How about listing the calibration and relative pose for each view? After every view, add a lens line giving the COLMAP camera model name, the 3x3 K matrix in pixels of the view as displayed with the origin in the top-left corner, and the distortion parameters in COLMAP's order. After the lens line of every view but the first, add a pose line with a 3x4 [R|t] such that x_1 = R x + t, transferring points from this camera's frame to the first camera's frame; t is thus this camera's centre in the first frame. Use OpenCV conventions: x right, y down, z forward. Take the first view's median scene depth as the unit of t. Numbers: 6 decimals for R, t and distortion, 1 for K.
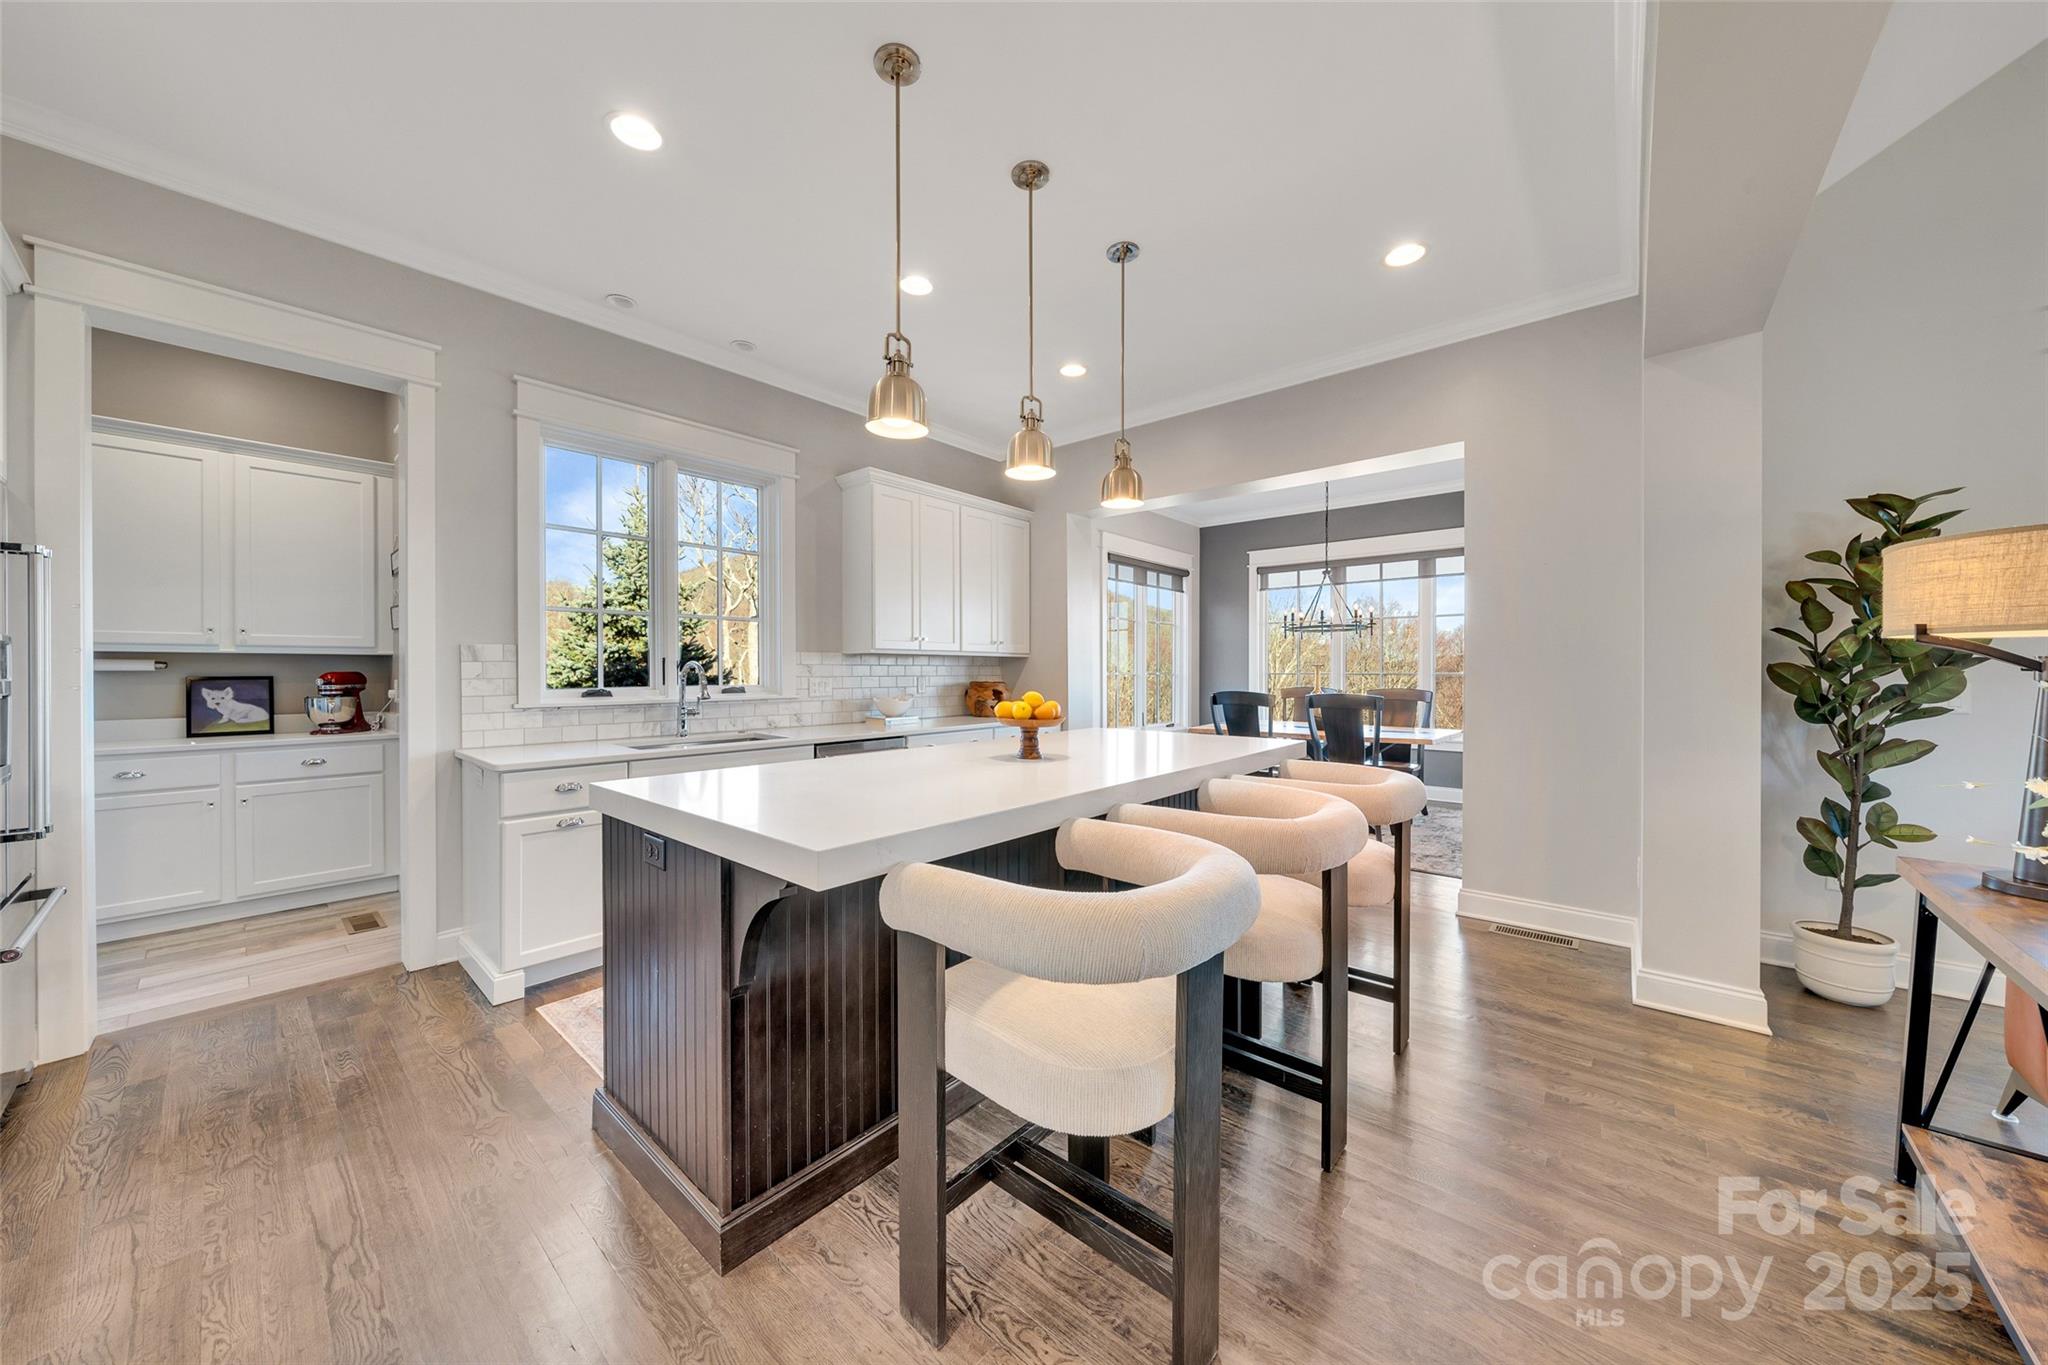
lens RADIAL K [[701.6, 0, 1022.0], [0, 701.6, 673.7], [0, 0, 1]] dist [0.000885, 0.000122]
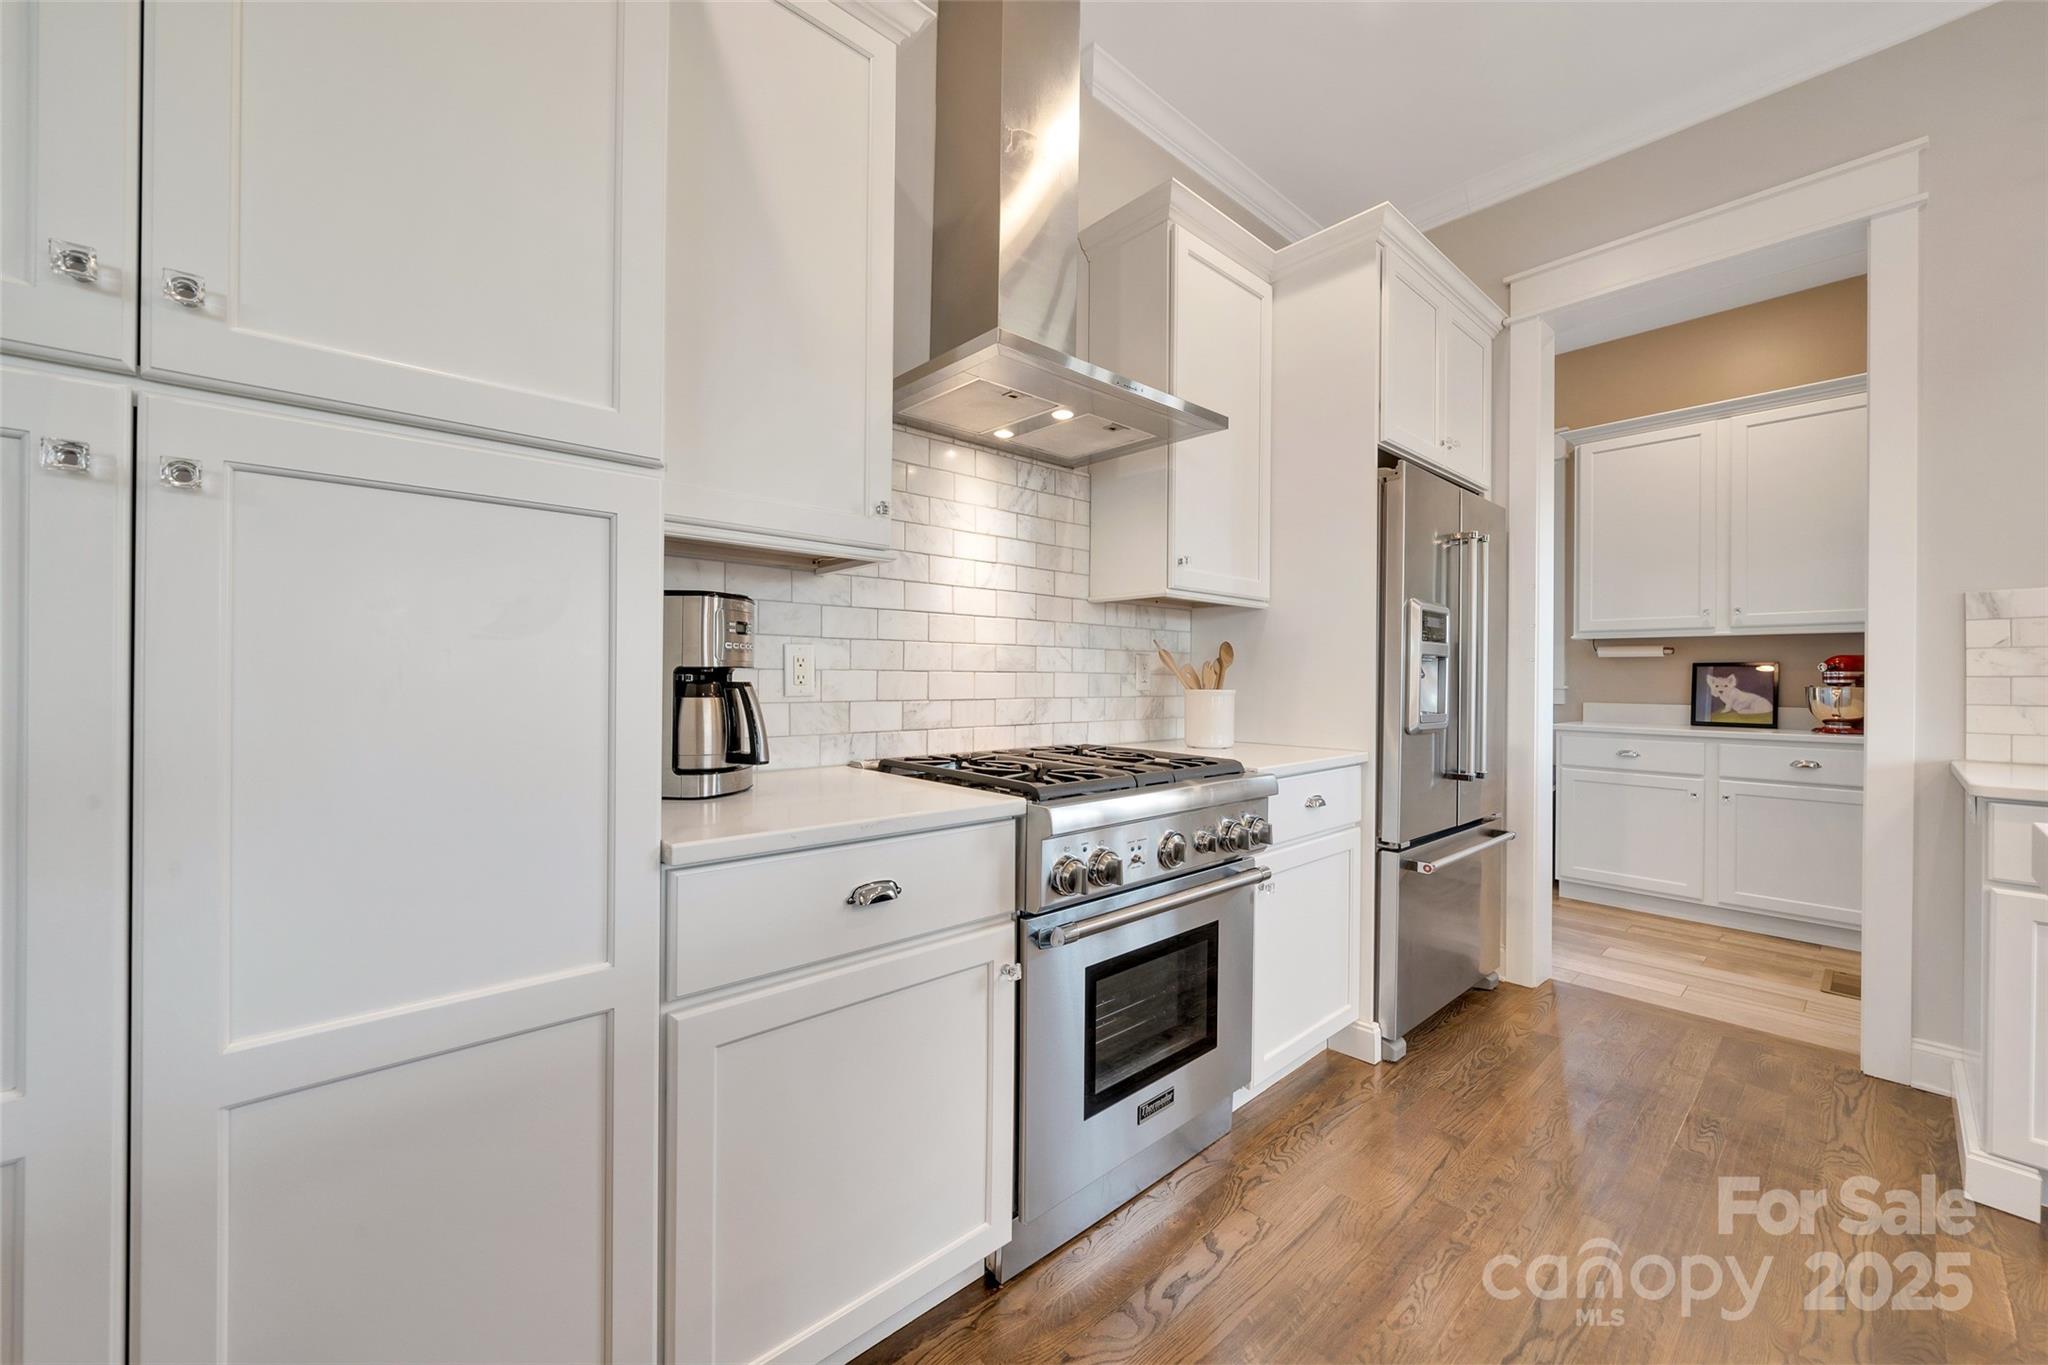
lens RADIAL K [[769.8, 0, 1024.9], [0, 769.8, 677.7], [0, 0, 1]] dist [0.000656, 0.000173]
pose [[-0.126381, -0.001829, -0.991980, -0.016024], [-0.011666, 0.999932, -0.000358, 0.043260], [0.991913, 0.011528, -0.126393, 0.259494]]
